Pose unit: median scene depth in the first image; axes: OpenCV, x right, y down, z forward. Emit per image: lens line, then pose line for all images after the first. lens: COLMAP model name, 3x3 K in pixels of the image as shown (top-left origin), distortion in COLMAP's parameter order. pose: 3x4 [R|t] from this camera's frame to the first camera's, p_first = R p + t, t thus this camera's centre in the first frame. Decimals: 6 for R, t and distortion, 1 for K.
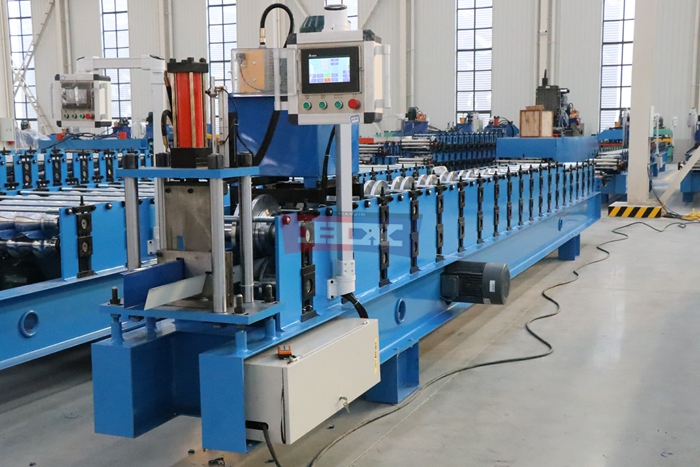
lens RADIAL K [[914.6, 0, 350.0], [0, 914.6, 233.5], [0, 0, 1]] dist [0.001539, 0.074857]
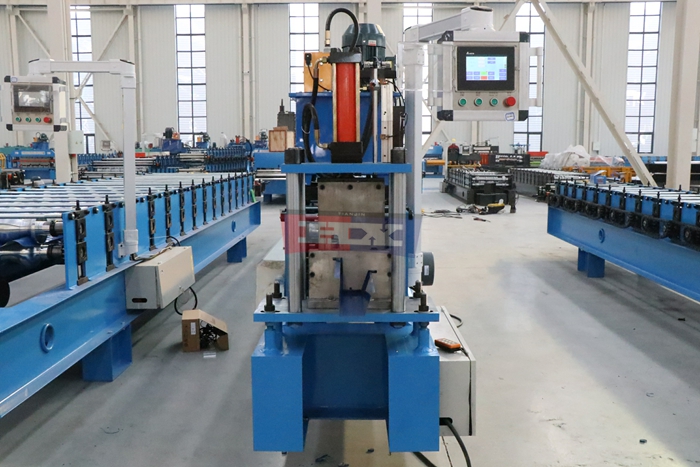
lens RADIAL K [[714.2, 0, 350.0], [0, 714.2, 233.5], [0, 0, 1]] dist [-0.122527, 0.241900]
pose [[0.927950, -0.037043, 0.370858, -0.313438], [0.035111, 0.999312, 0.011962, -0.004933], [-0.371046, 0.001921, 0.928613, 0.212109]]
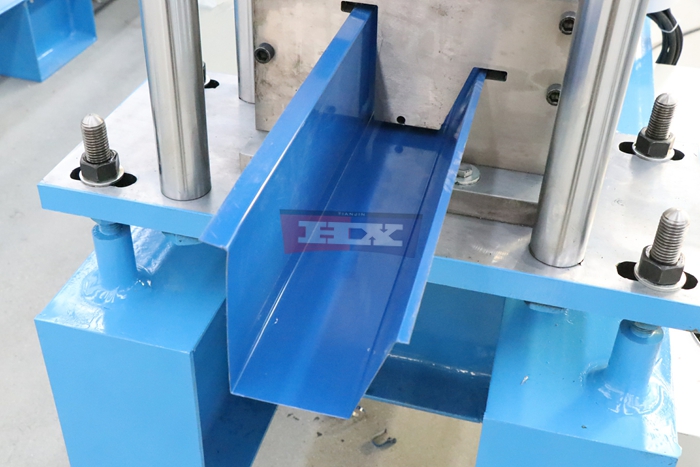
lens RADIAL K [[840.9, 0, 350.0], [0, 840.9, 233.5], [0, 0, 1]] dist [-0.007059, -0.008933]
pose [[0.987733, -0.051482, 0.147423, -0.154813], [-0.028650, 0.868318, 0.495179, -0.021785], [-0.153503, -0.493328, 0.856192, 0.547803]]
